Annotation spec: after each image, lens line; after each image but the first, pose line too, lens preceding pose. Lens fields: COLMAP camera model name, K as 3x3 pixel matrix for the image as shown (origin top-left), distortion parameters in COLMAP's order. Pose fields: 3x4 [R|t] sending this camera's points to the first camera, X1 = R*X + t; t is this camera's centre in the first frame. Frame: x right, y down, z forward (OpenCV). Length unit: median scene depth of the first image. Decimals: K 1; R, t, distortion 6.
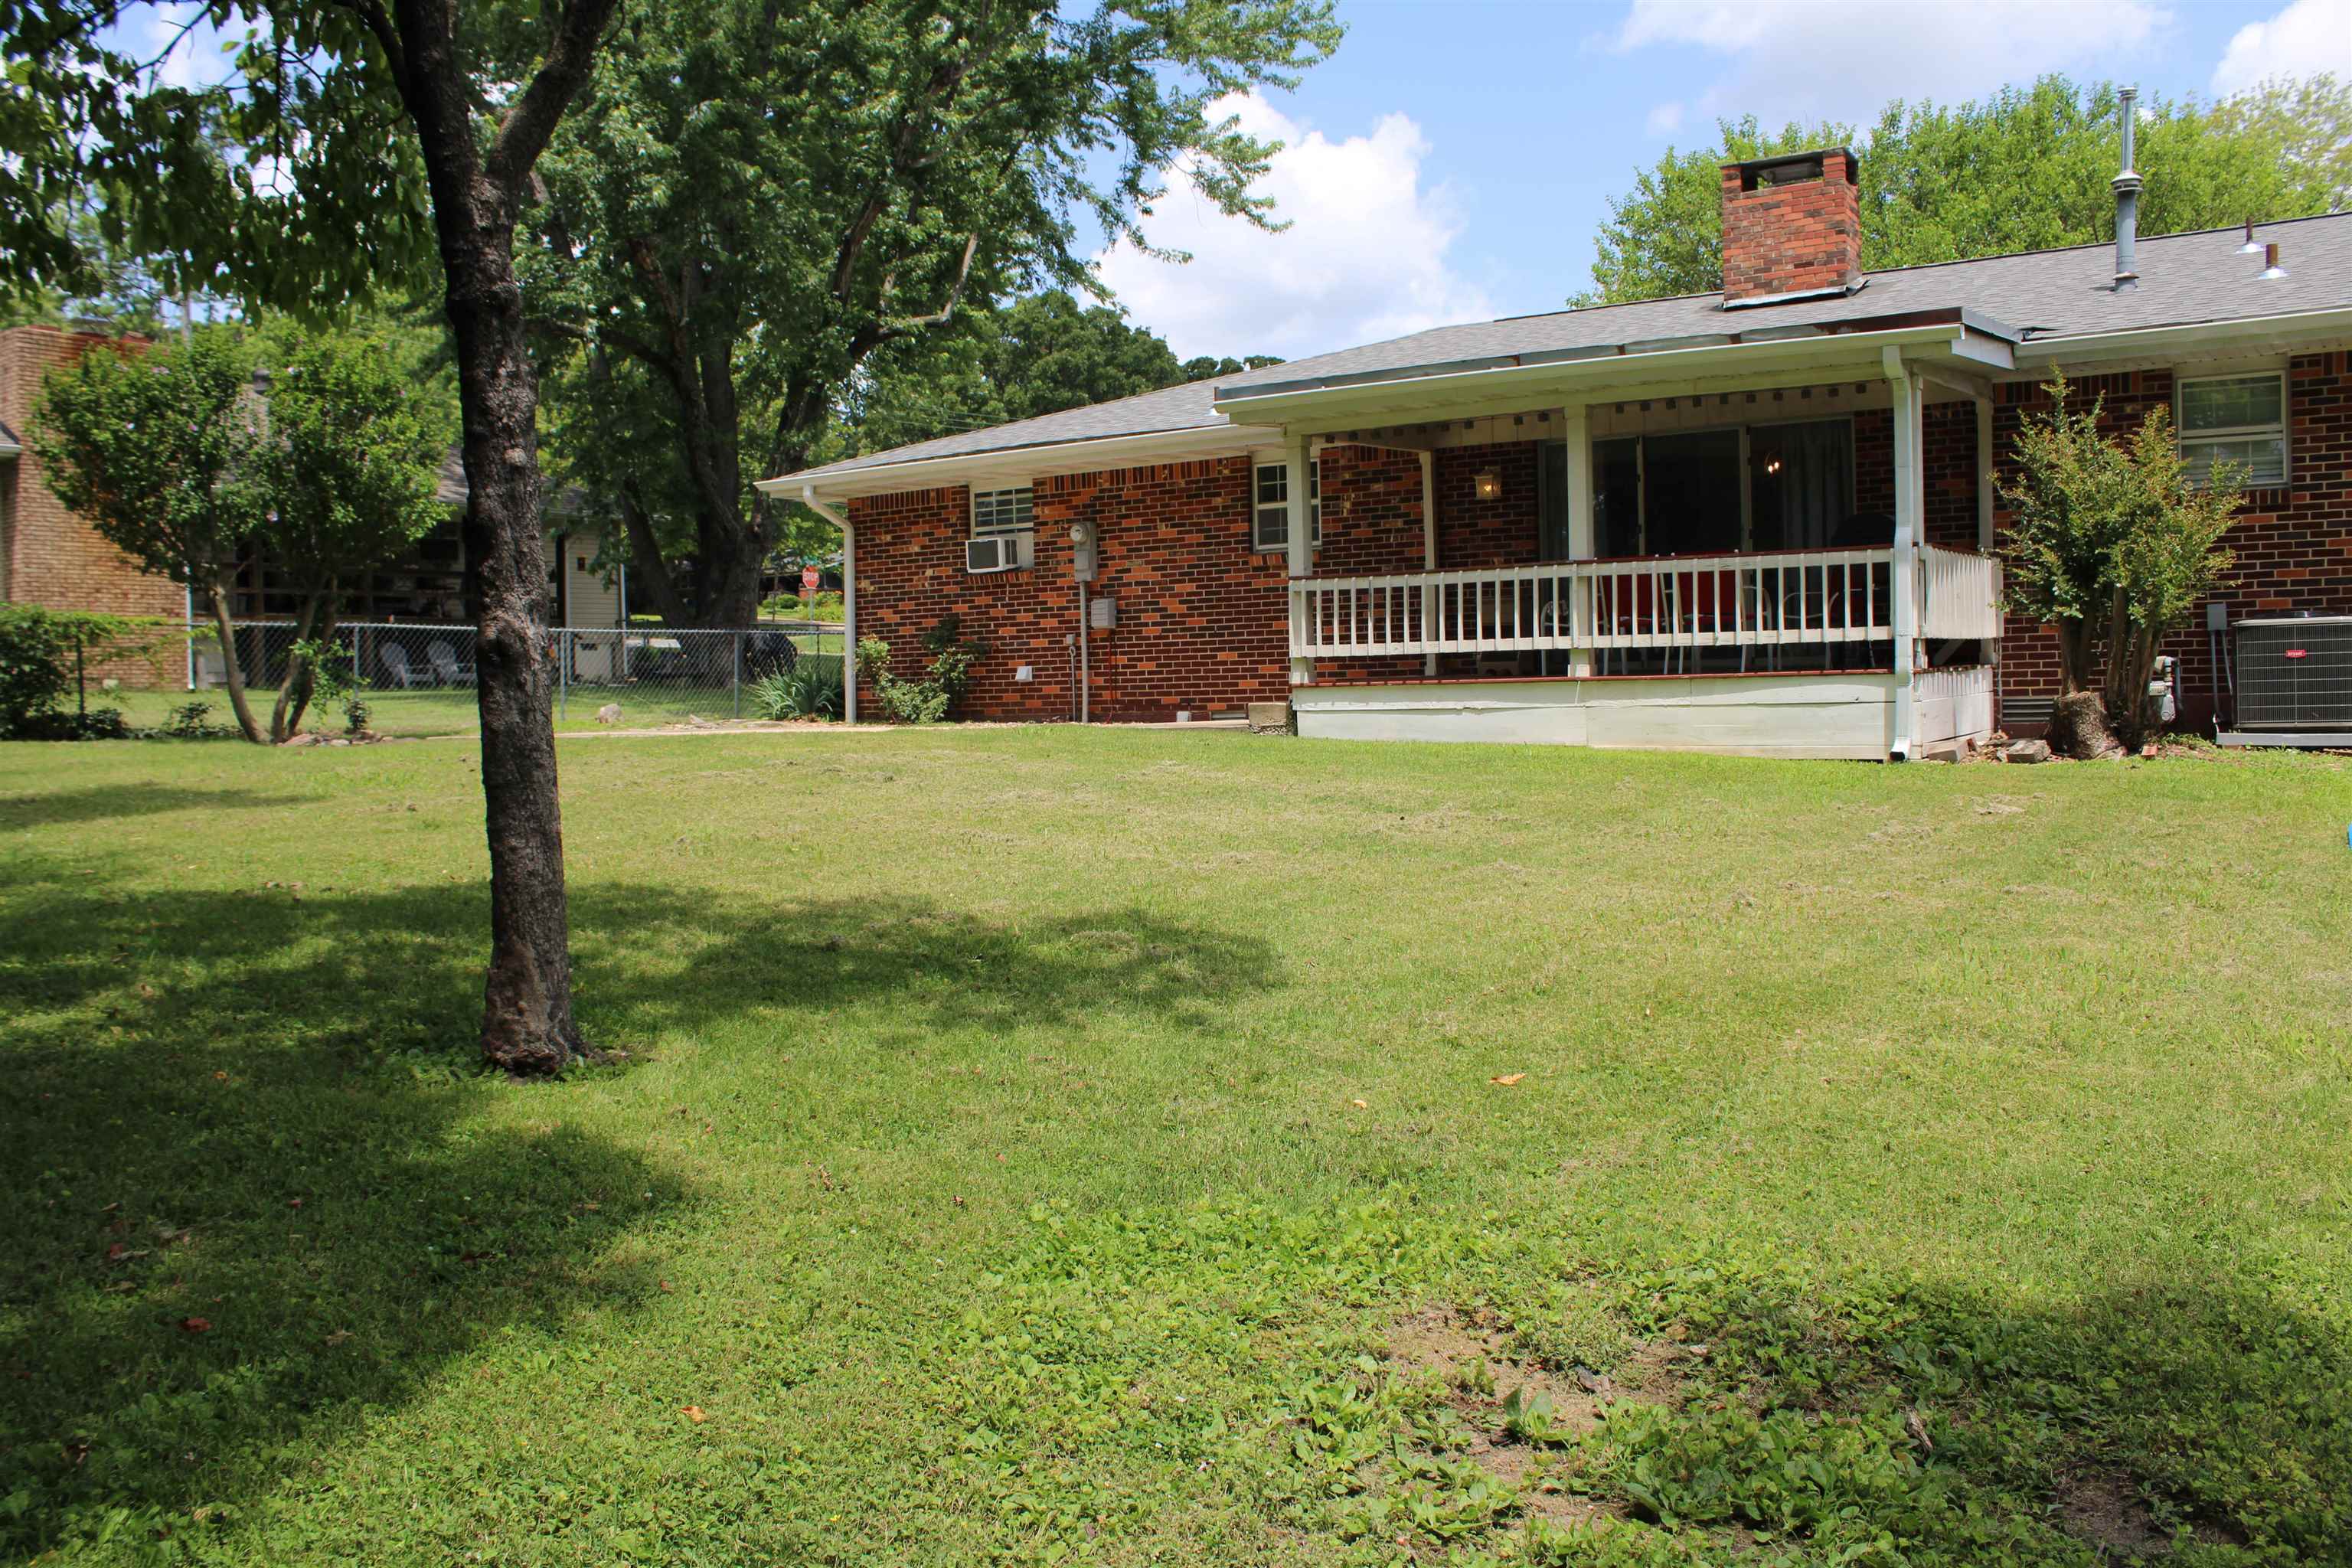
lens RADIAL K [[1938.4, 0, 1176.0], [0, 1938.4, 784.0], [0, 0, 1]] dist [-0.161049, 0.128992]
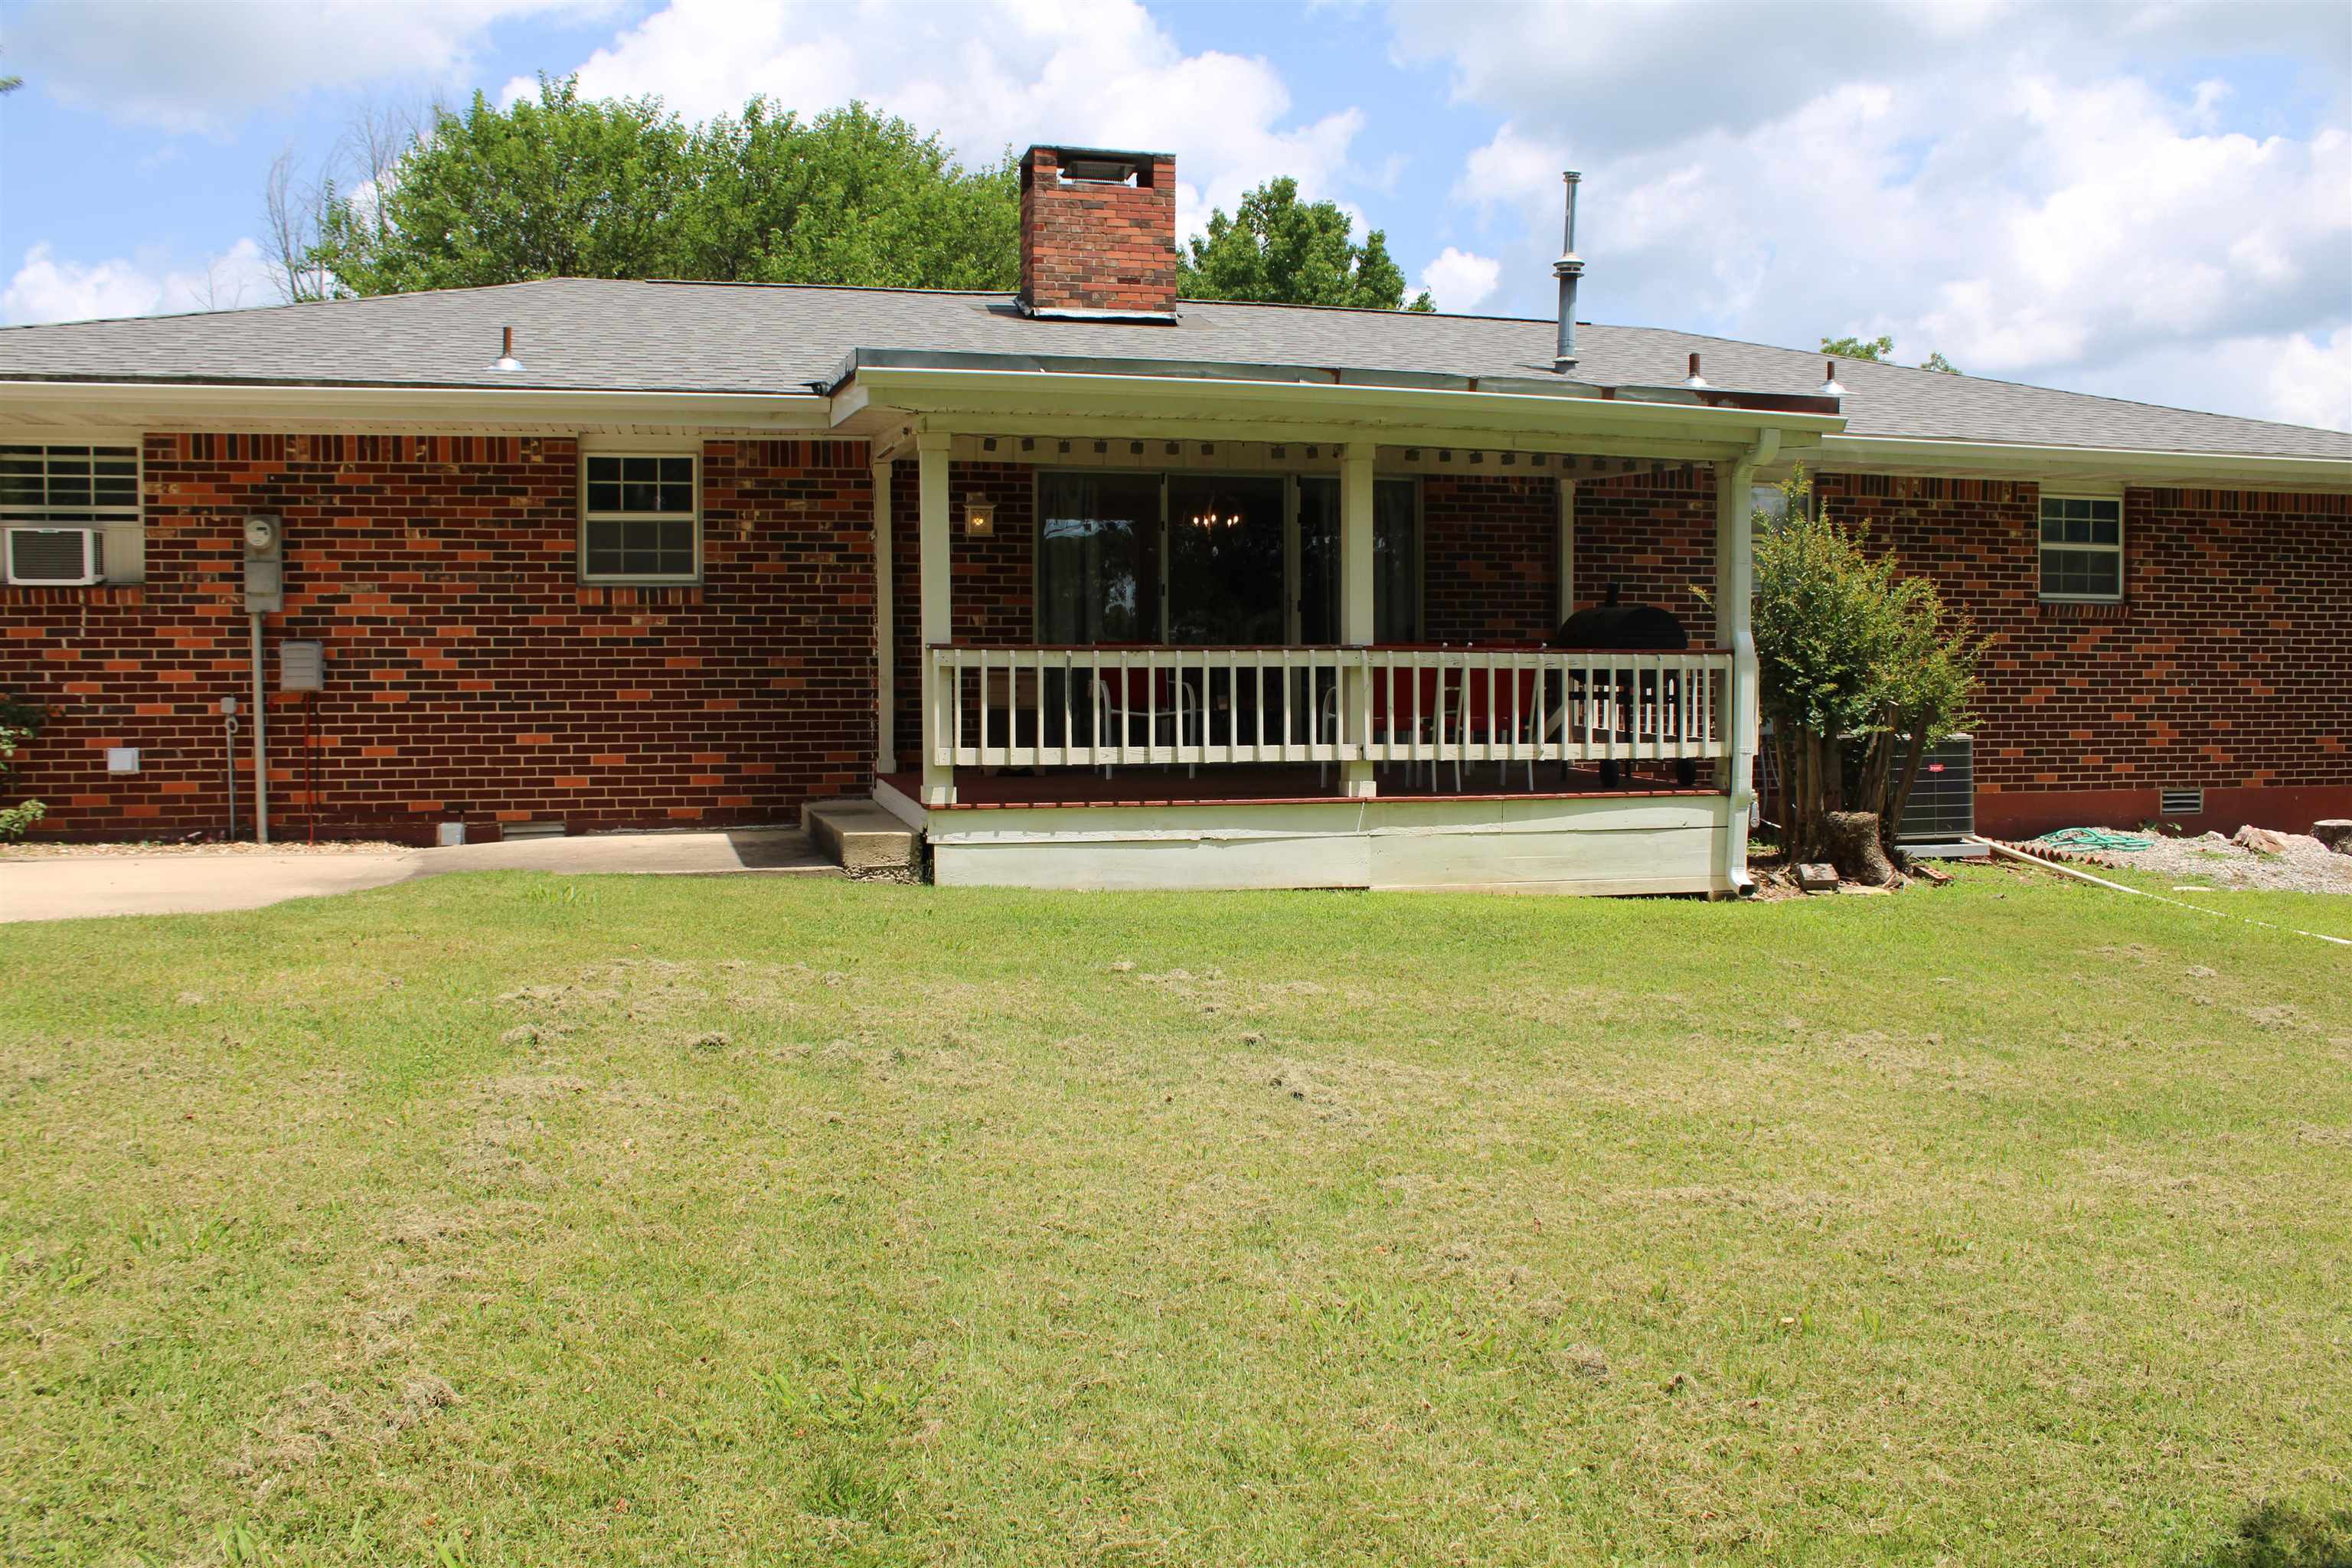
lens RADIAL K [[1938.4, 0, 1176.0], [0, 1938.4, 784.0], [0, 0, 1]] dist [-0.161049, 0.128992]
pose [[0.660427, -0.018576, 0.750660, -0.317719], [0.019812, 0.999777, 0.007311, -0.051407], [-0.750629, 0.010044, 0.660648, 0.410275]]
